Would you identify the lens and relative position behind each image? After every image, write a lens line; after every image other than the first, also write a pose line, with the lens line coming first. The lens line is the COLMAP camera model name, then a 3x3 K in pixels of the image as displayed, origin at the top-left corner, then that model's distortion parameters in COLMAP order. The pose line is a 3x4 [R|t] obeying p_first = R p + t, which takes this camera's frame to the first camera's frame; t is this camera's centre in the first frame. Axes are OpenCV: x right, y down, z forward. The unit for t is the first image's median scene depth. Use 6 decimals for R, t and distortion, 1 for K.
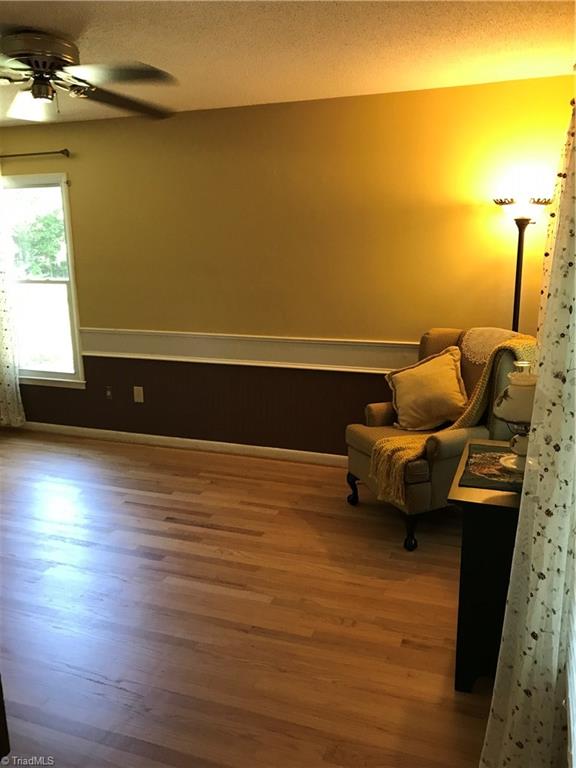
lens RADIAL K [[636.9, 0, 288.9], [0, 636.9, 383.6], [0, 0, 1]] dist [0.009955, 0.000012]
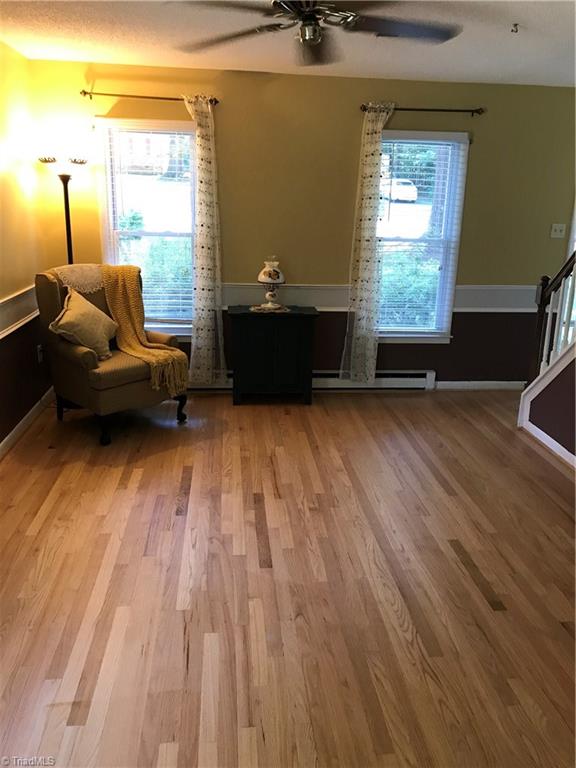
lens RADIAL K [[636.9, 0, 289.1], [0, 636.9, 383.4], [0, 0, 1]] dist [0.009955, 0.000012]
pose [[-0.429642, -0.258971, 0.865068, -1.025360], [0.195354, 0.908650, 0.369042, -0.261673], [-0.881615, 0.327550, -0.339803, 1.169790]]
